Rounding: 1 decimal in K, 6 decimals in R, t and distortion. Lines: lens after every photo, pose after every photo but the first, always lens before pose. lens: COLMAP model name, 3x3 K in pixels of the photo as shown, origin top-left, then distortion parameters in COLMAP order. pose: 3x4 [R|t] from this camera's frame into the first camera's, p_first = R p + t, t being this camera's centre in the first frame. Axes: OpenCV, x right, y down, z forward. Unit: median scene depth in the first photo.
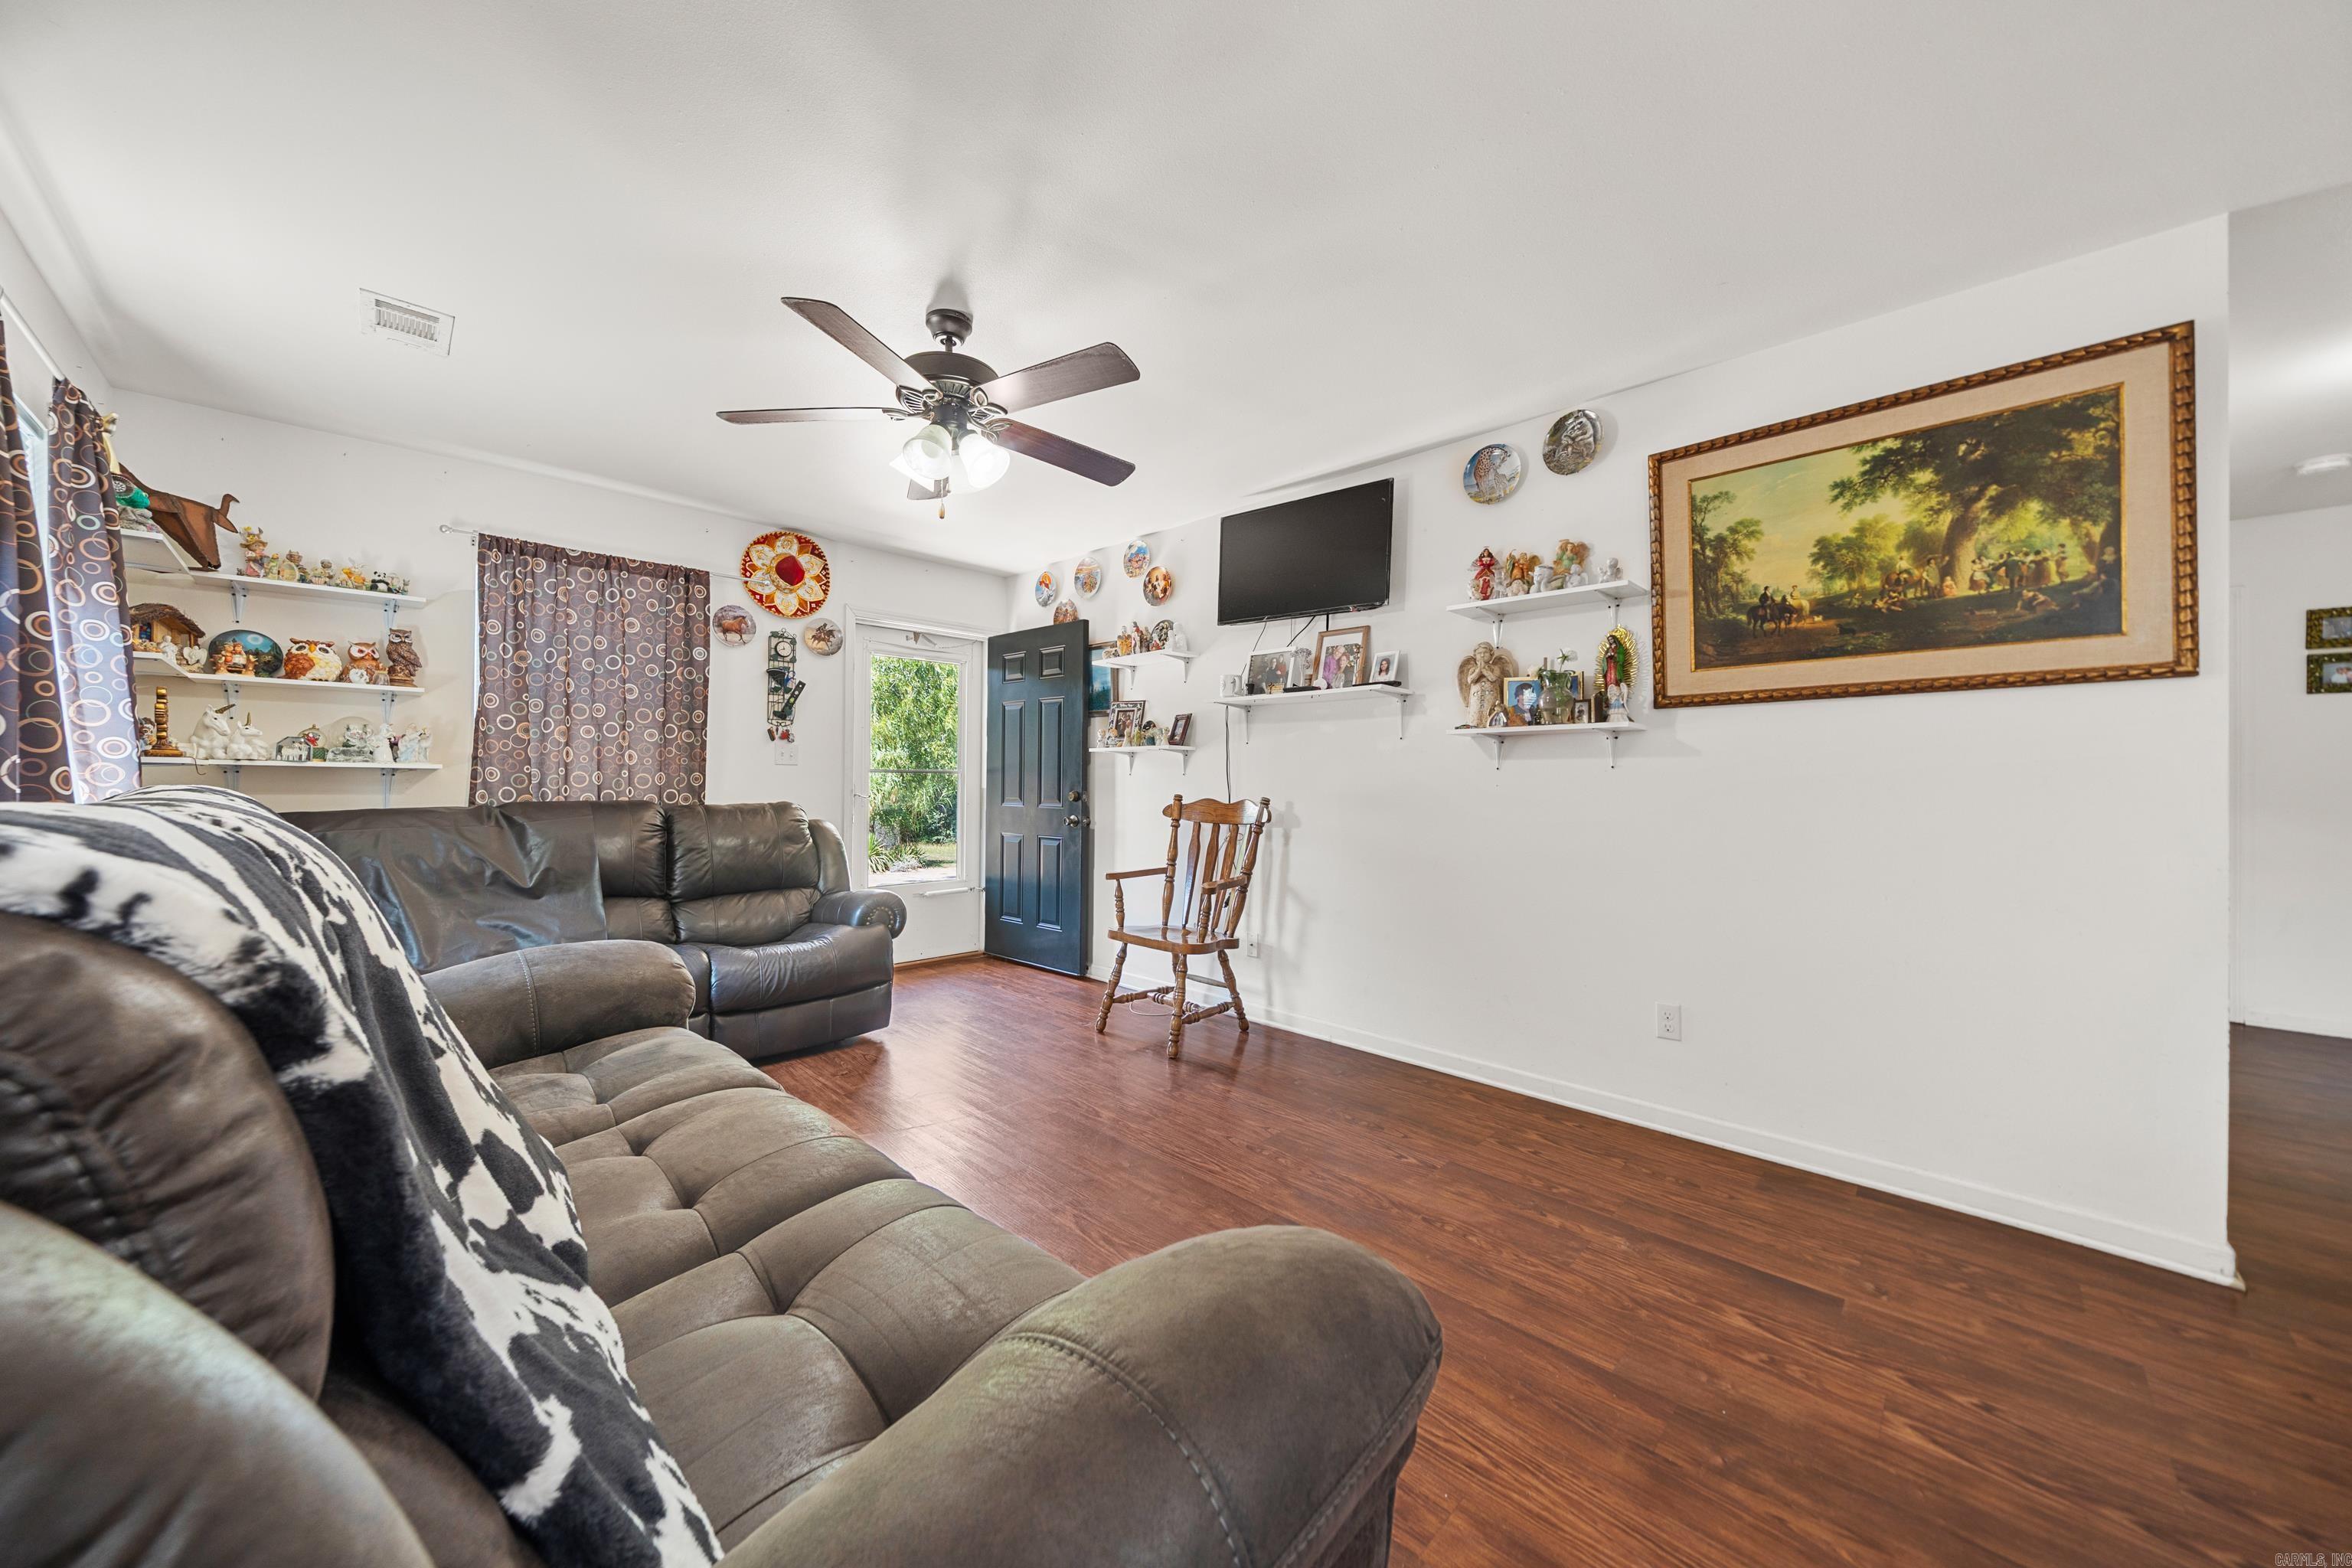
lens RADIAL K [[820.6, 0, 1158.1], [0, 820.6, 777.6], [0, 0, 1]] dist [-0.000350, -0.000021]
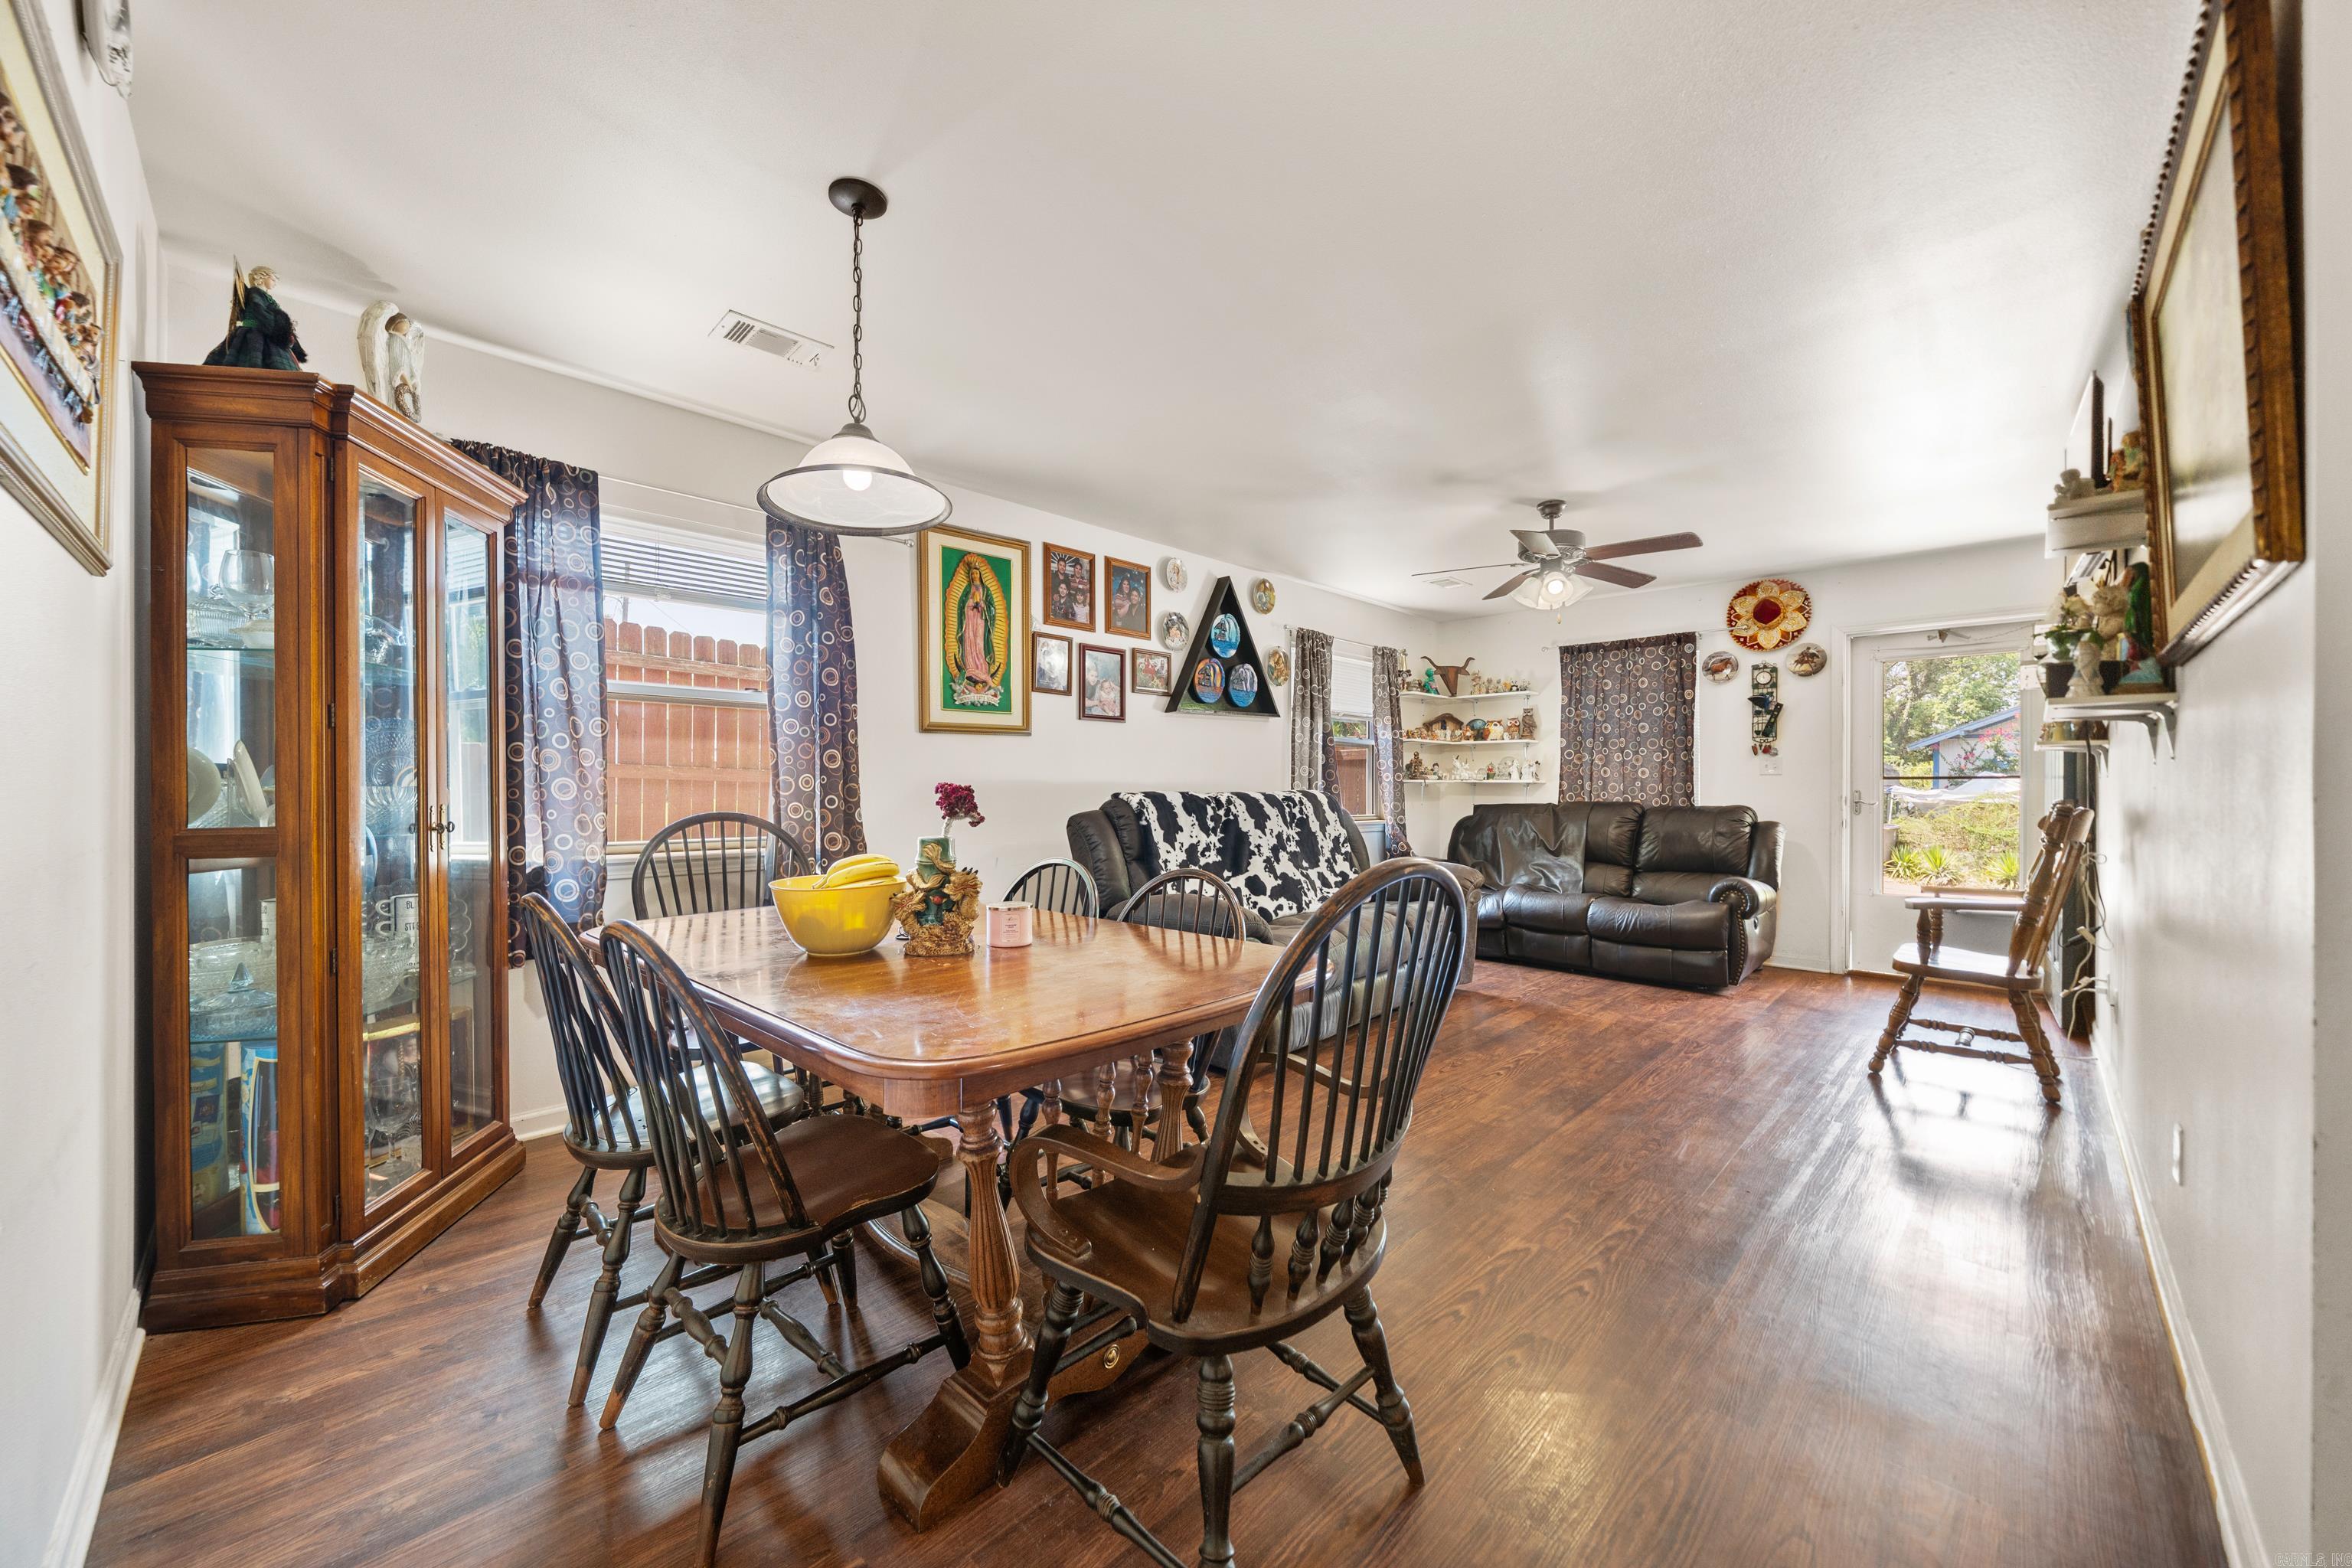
lens RADIAL K [[869.9, 0, 1176.0], [0, 869.9, 784.0], [0, 0, 1]] dist [-0.002079, -0.000253]
pose [[0.021490, -0.008066, -0.999737, 0.852531], [0.004926, 0.999956, -0.007962, 0.003327], [0.999757, -0.004753, 0.021529, 0.127185]]
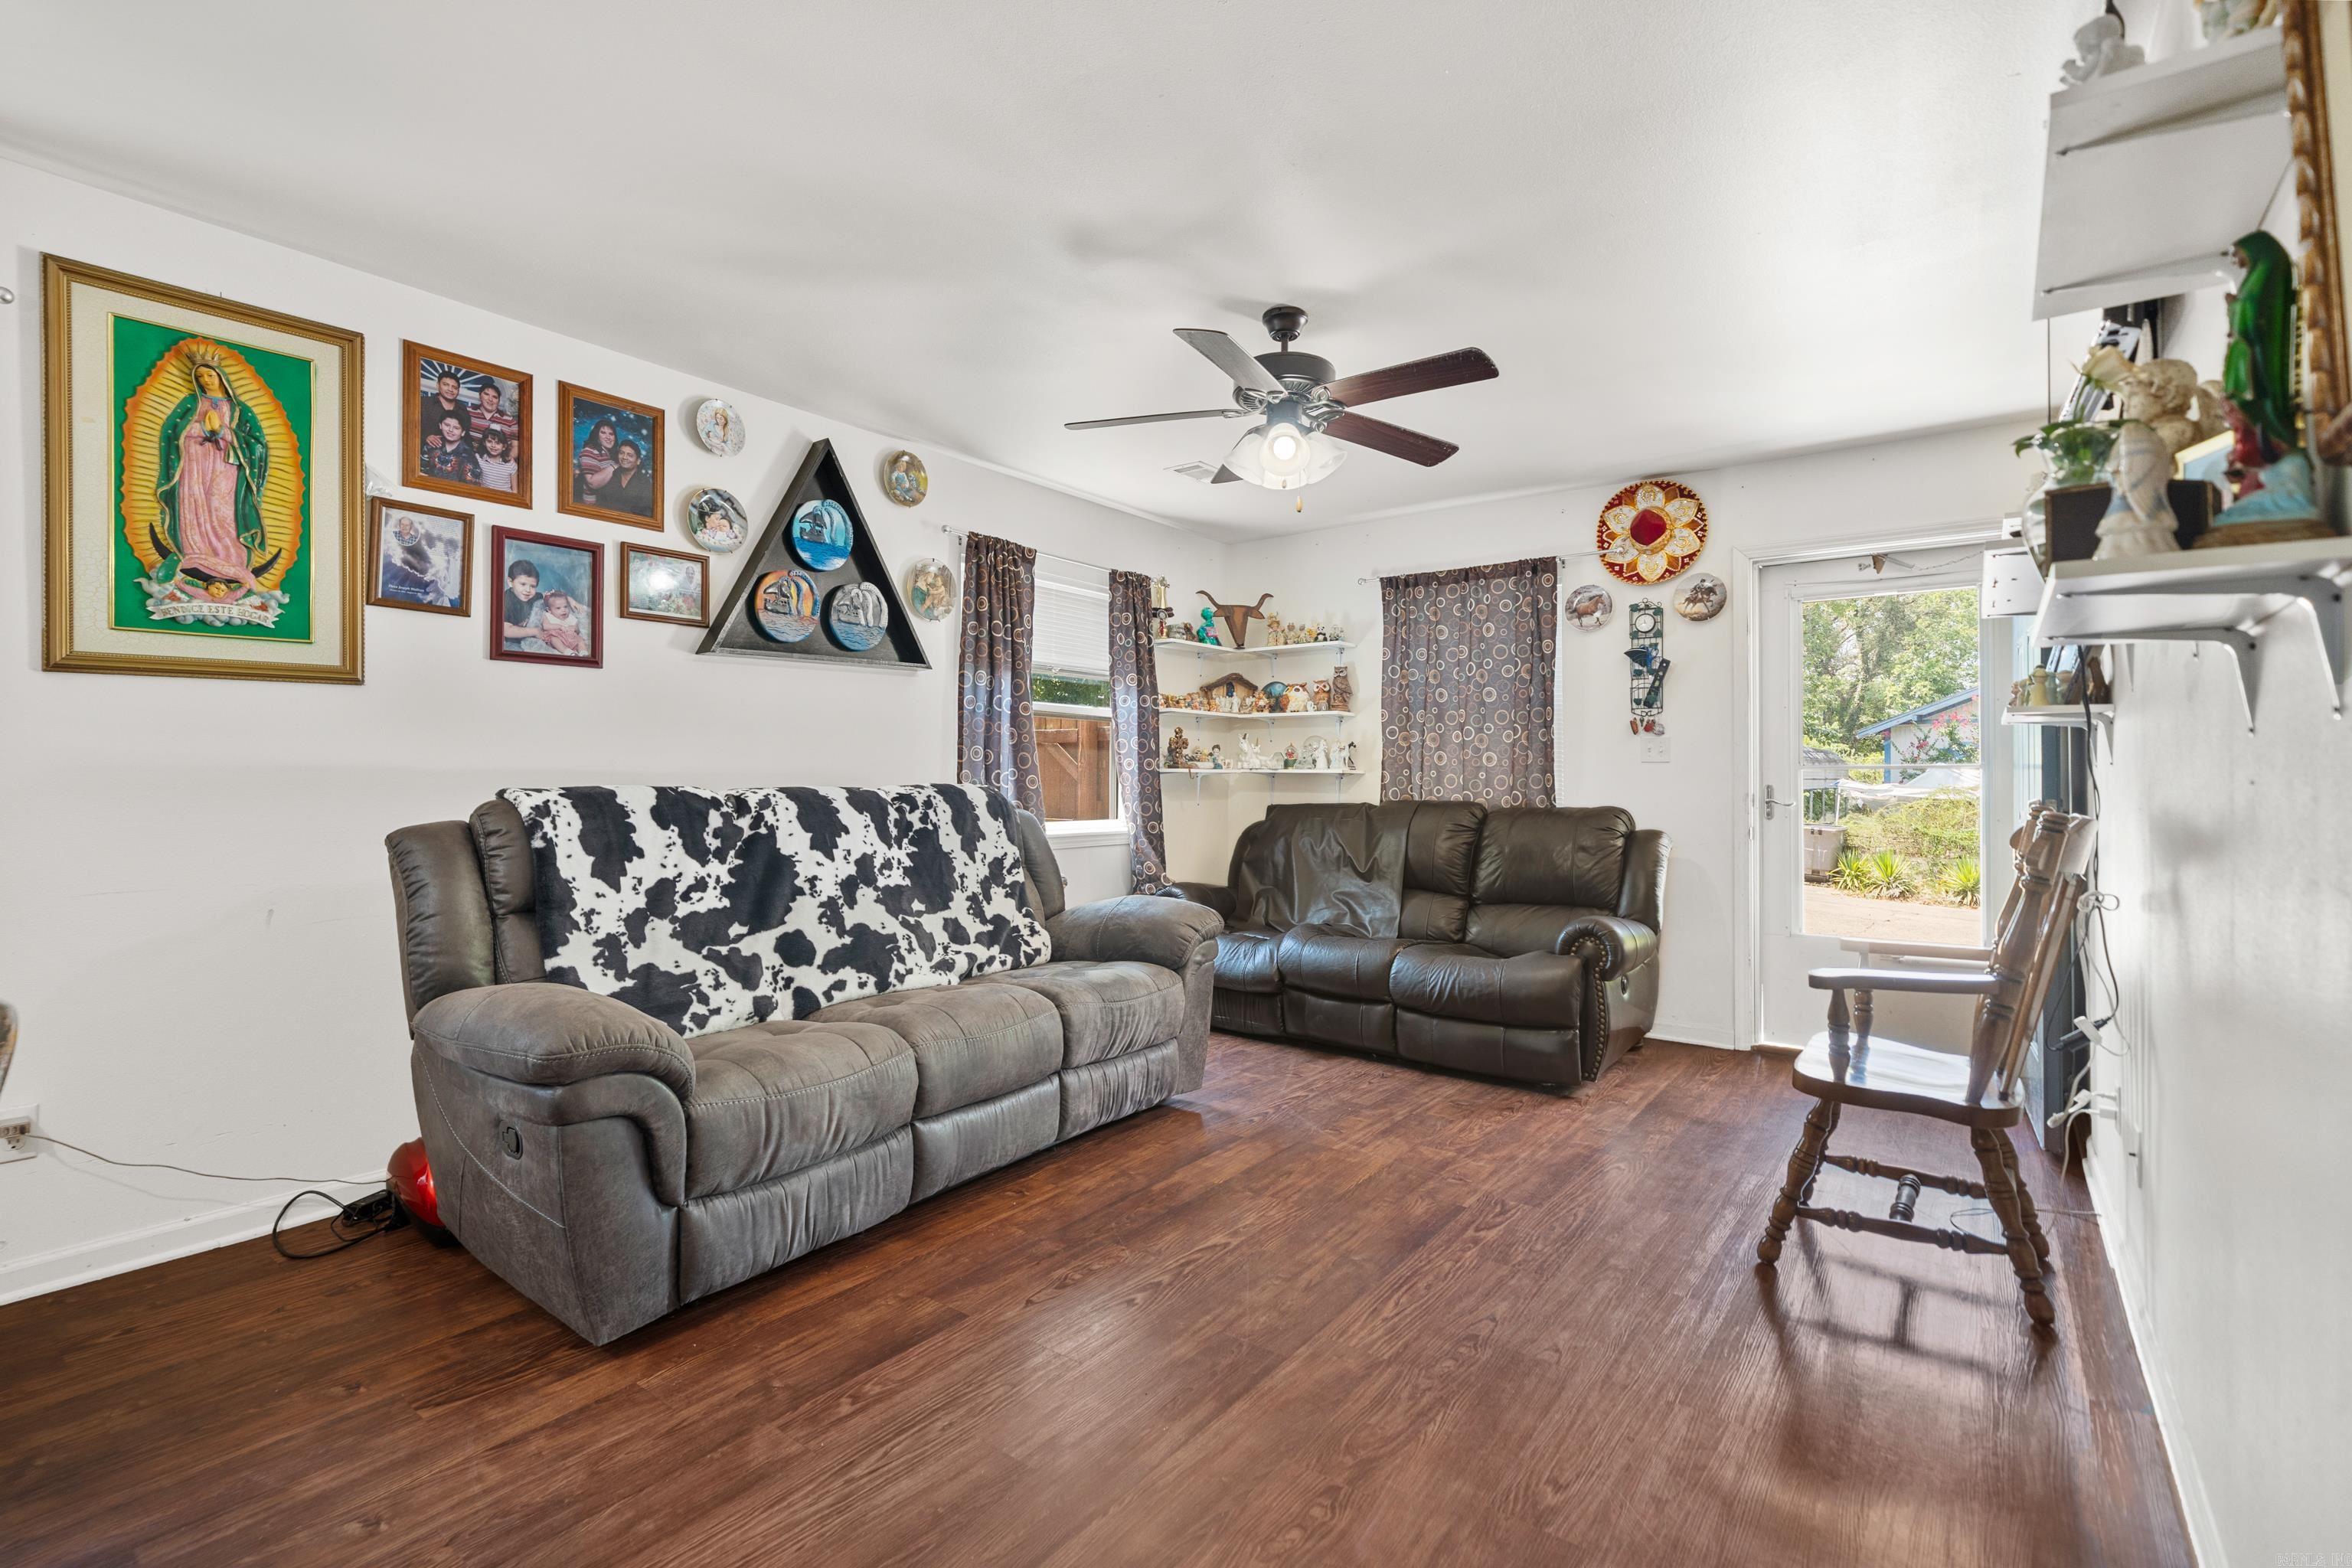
lens RADIAL K [[1064.8, 0, 1168.8], [0, 1064.8, 759.7], [0, 0, 1]] dist [0.001296, 0.000598]
pose [[0.144594, -0.022861, -0.989227, 0.580223], [0.004162, 0.999738, -0.022496, 0.003700], [0.989482, -0.000864, 0.144651, 0.398180]]
